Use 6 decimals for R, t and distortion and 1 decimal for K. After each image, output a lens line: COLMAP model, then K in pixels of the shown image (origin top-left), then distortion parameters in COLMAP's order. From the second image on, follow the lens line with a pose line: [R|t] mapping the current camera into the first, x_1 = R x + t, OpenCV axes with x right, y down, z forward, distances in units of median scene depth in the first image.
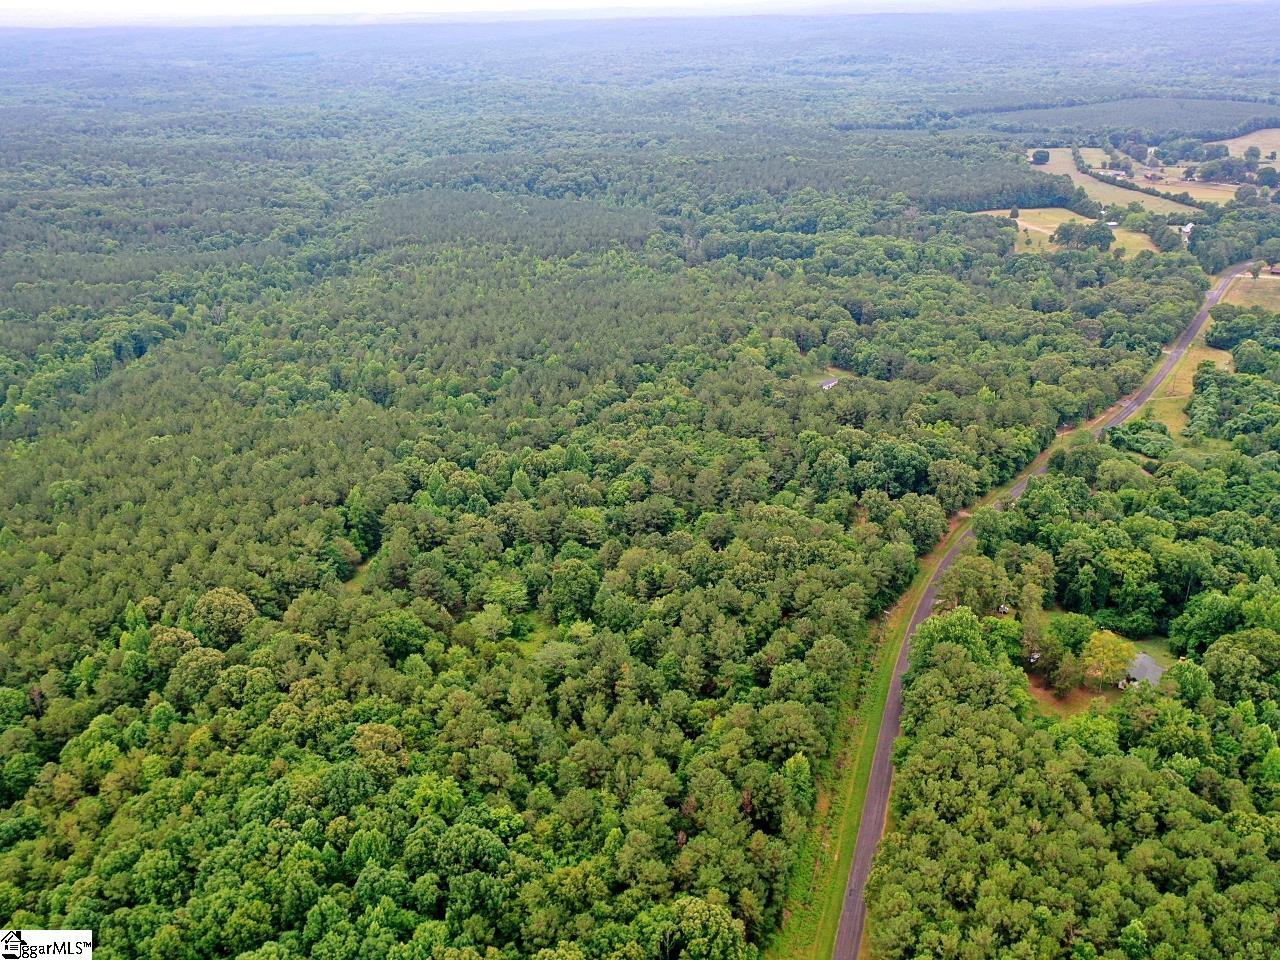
lens RADIAL K [[1134.0, 0, 640.0], [0, 1134.0, 482.9], [0, 0, 1]] dist [0.024924, -0.004328]
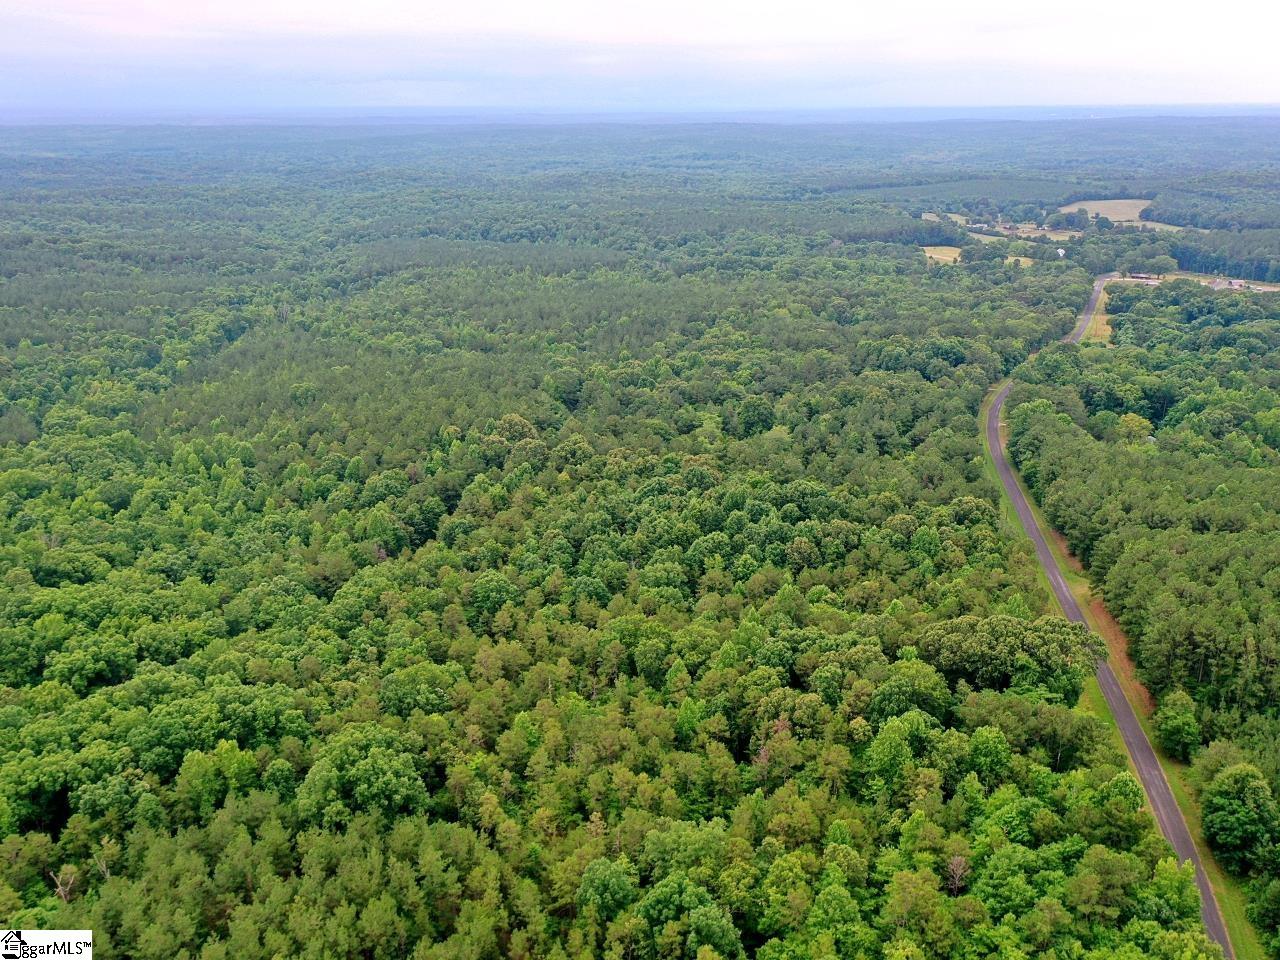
lens RADIAL K [[1141.2, 0, 640.0], [0, 1141.2, 480.0], [0, 0, 1]] dist [0.022638, -0.008274]
pose [[0.988454, -0.031342, 0.148246, -0.153098], [0.045189, 0.994827, -0.090982, 0.109649], [-0.144627, 0.096631, 0.984757, -0.129320]]
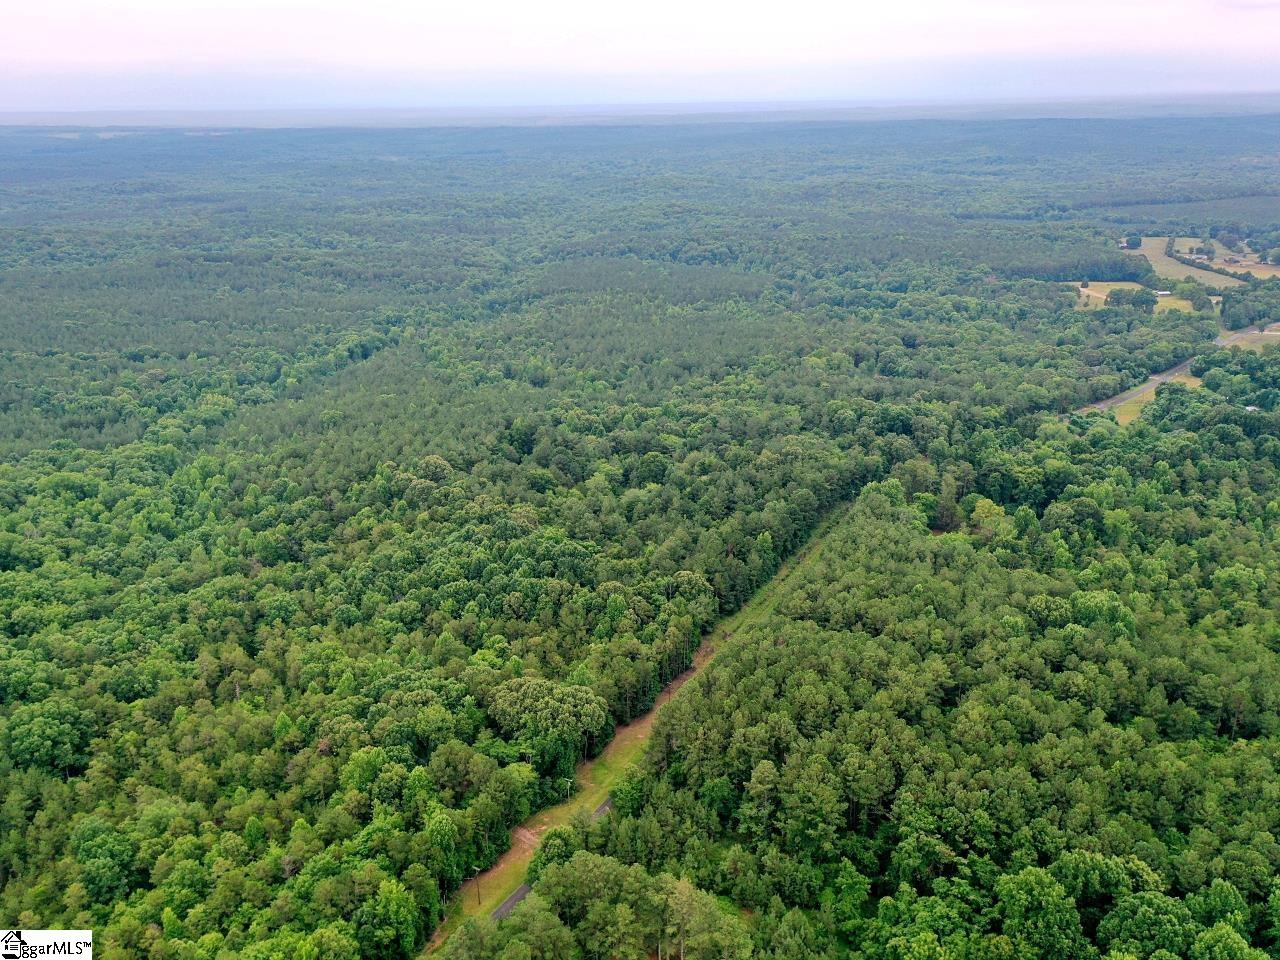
lens RADIAL K [[1141.2, 0, 640.0], [0, 1141.2, 480.0], [0, 0, 1]] dist [0.022638, -0.008274]
pose [[0.989678, 0.049702, -0.134411, 0.050382], [-0.060841, 0.994930, -0.080077, 0.086788], [0.129750, 0.087428, 0.987685, -0.201277]]
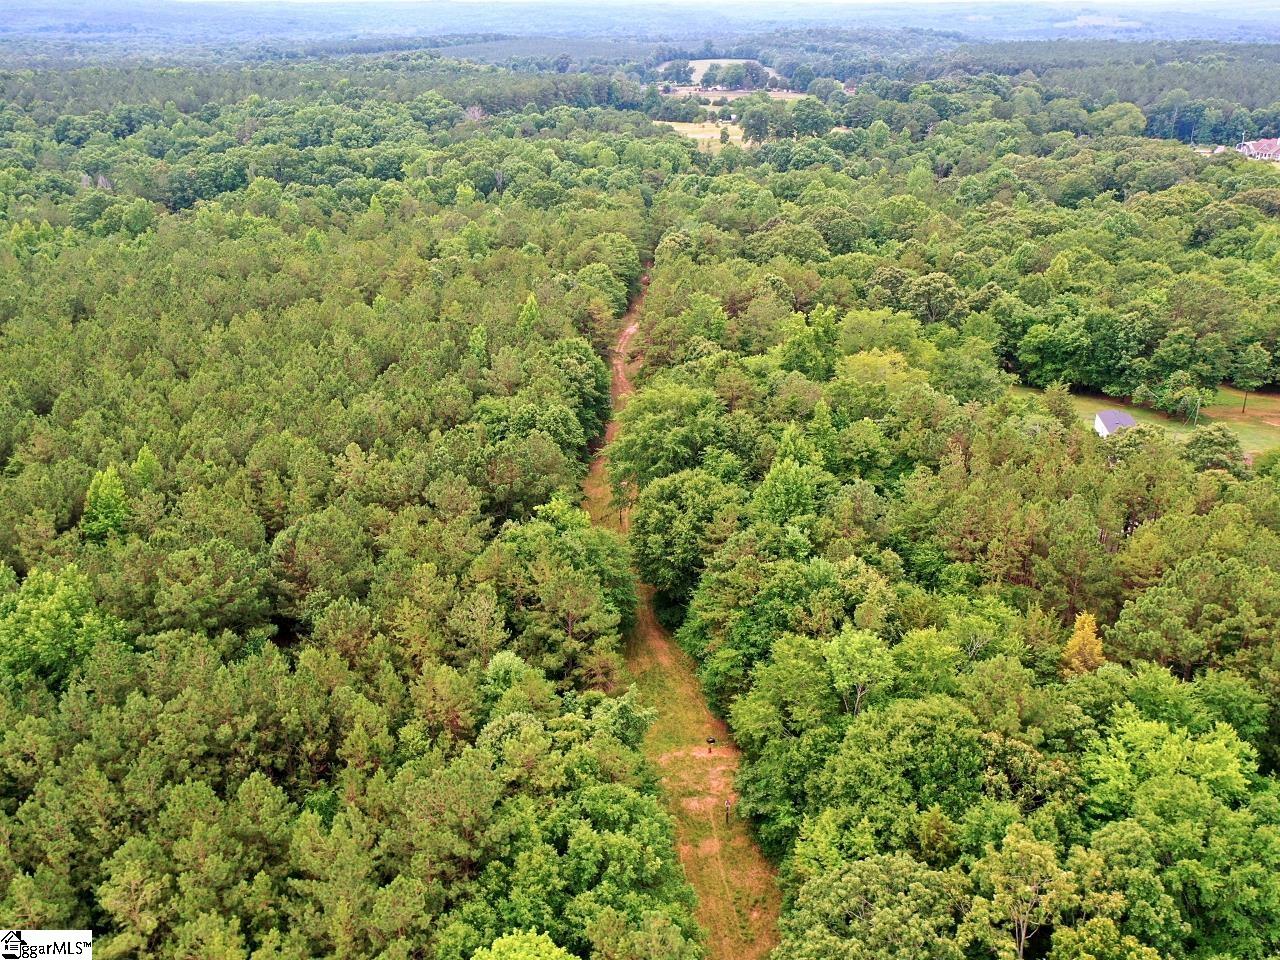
lens RADIAL K [[1134.0, 0, 640.0], [0, 1134.0, 482.9], [0, 0, 1]] dist [0.024924, -0.004328]
pose [[0.799812, -0.214533, 0.560604, -0.060380], [0.222365, 0.973397, 0.055253, -0.070548], [-0.557543, 0.080466, 0.826239, 0.496844]]
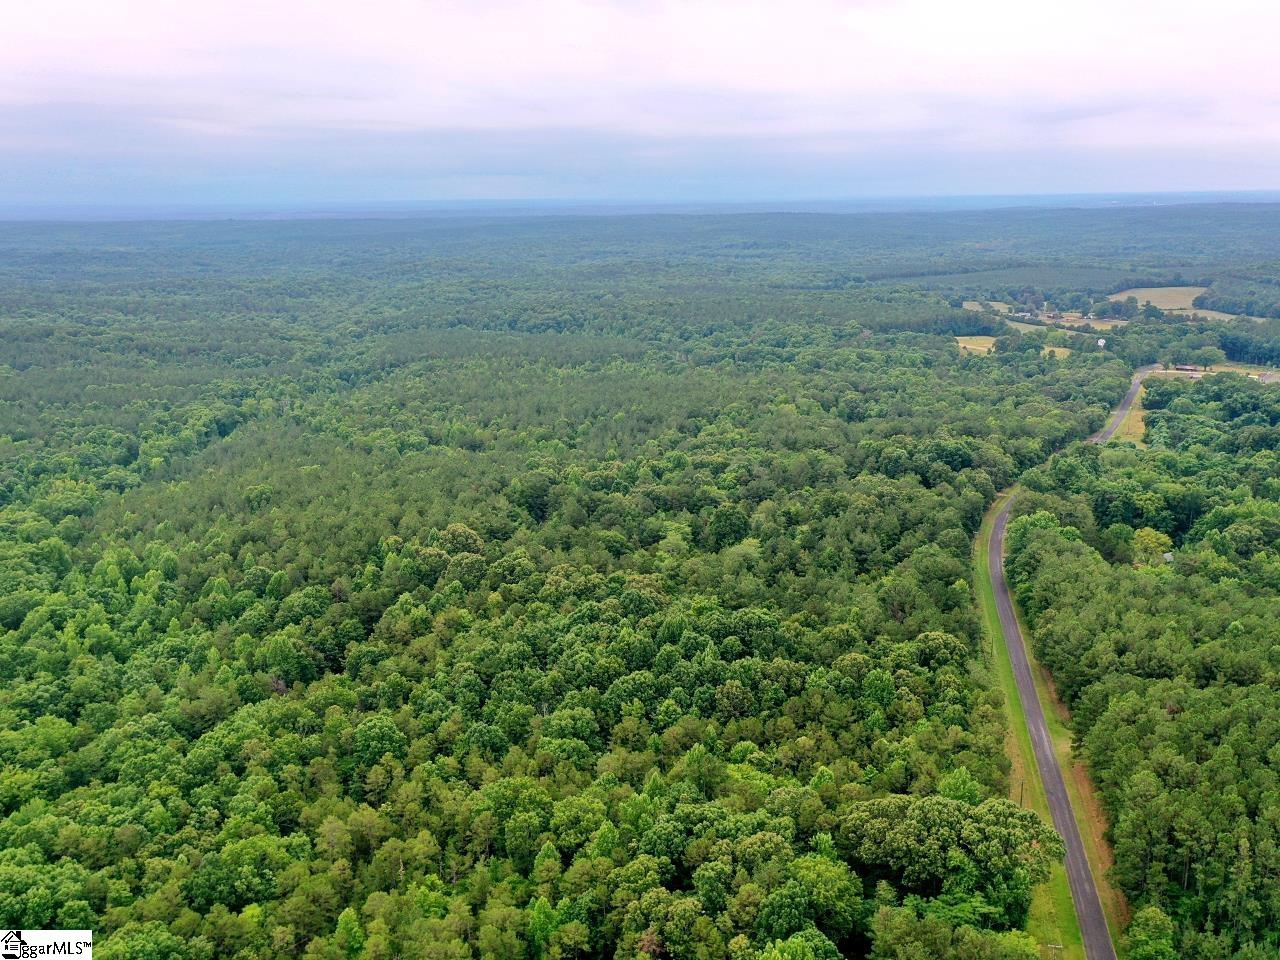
lens RADIAL K [[1141.2, 0, 640.0], [0, 1141.2, 480.0], [0, 0, 1]] dist [0.022638, -0.008274]
pose [[0.995259, -0.015303, 0.096051, -0.104719], [0.031175, 0.985634, -0.165994, 0.094350], [-0.092131, 0.168201, 0.981438, -0.093132]]
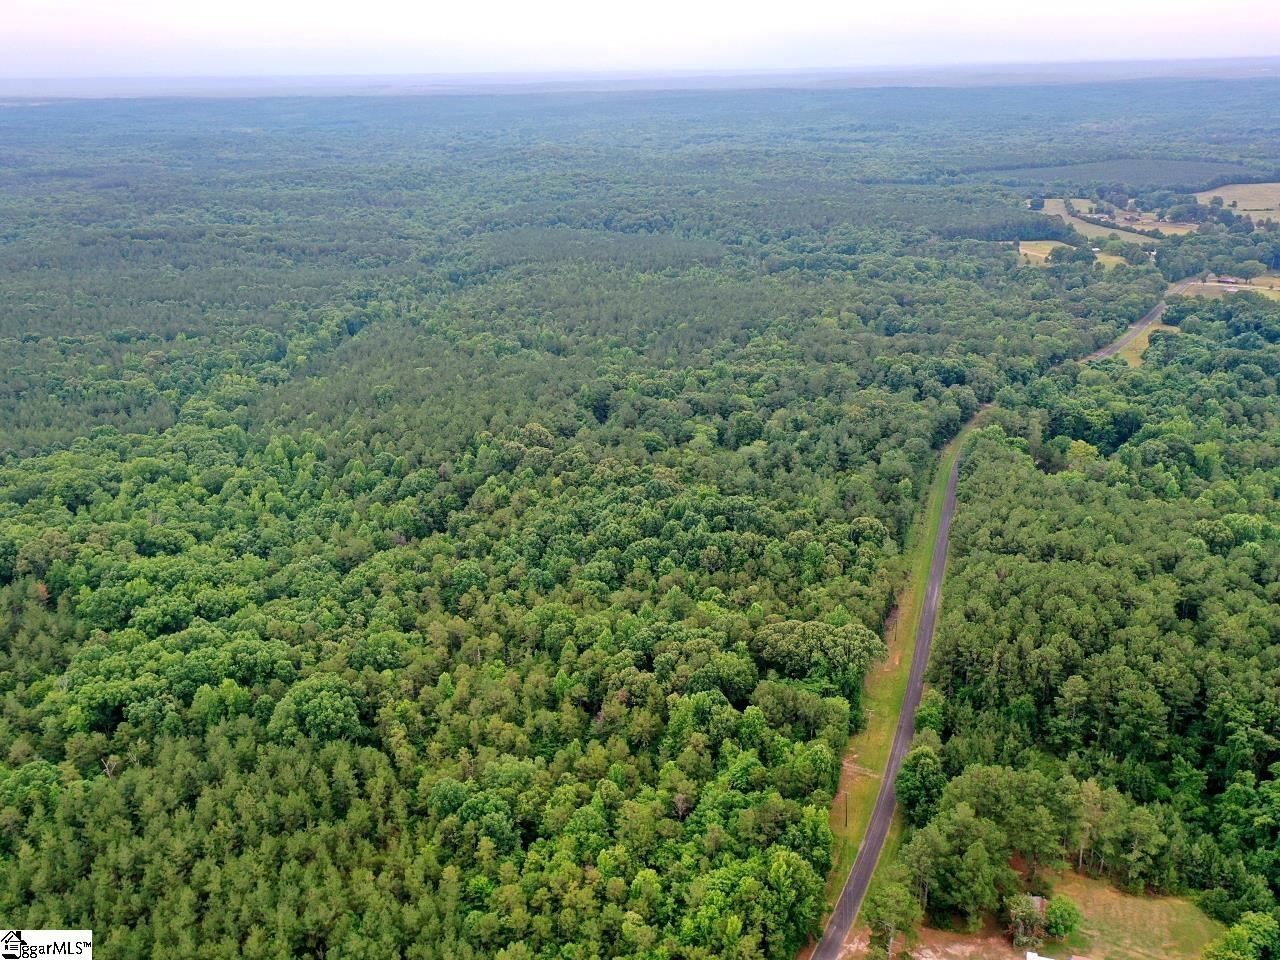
lens RADIAL K [[1141.2, 0, 640.0], [0, 1141.2, 480.0], [0, 0, 1]] dist [0.022638, -0.008274]
pose [[0.999992, 0.003916, 0.000087, -0.078712], [-0.003904, 0.998168, -0.060382, 0.098450], [-0.000324, 0.060381, 0.998175, -0.224552]]
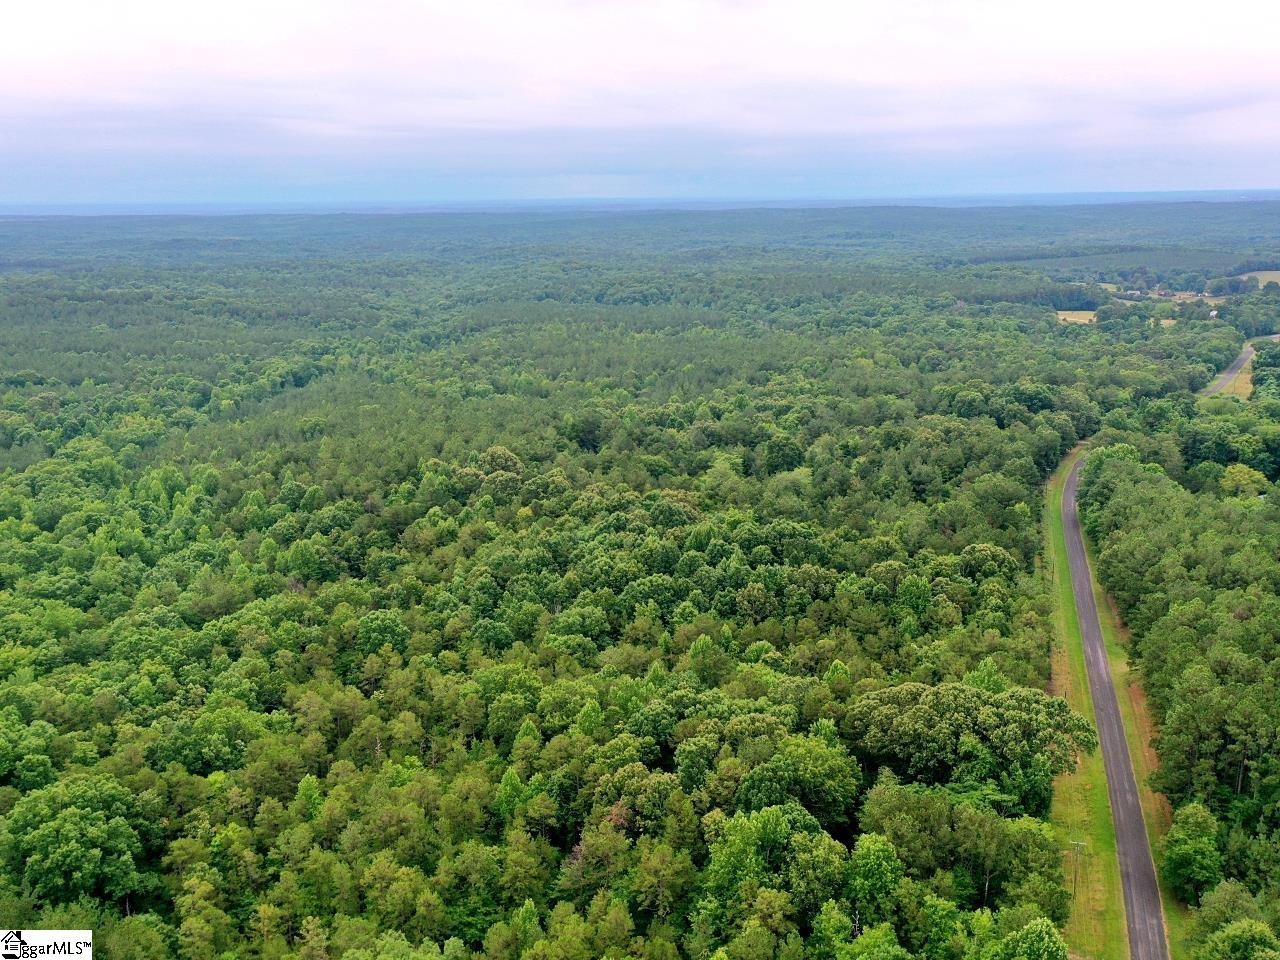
lens RADIAL K [[1139.6, 0, 640.0], [0, 1139.6, 480.0], [0, 0, 1]] dist [0.018492, -0.003649]
pose [[0.999955, 0.005987, 0.007304, -0.082030], [-0.004683, 0.985949, -0.166979, 0.119807], [-0.008201, 0.166937, 0.985933, -0.069843]]
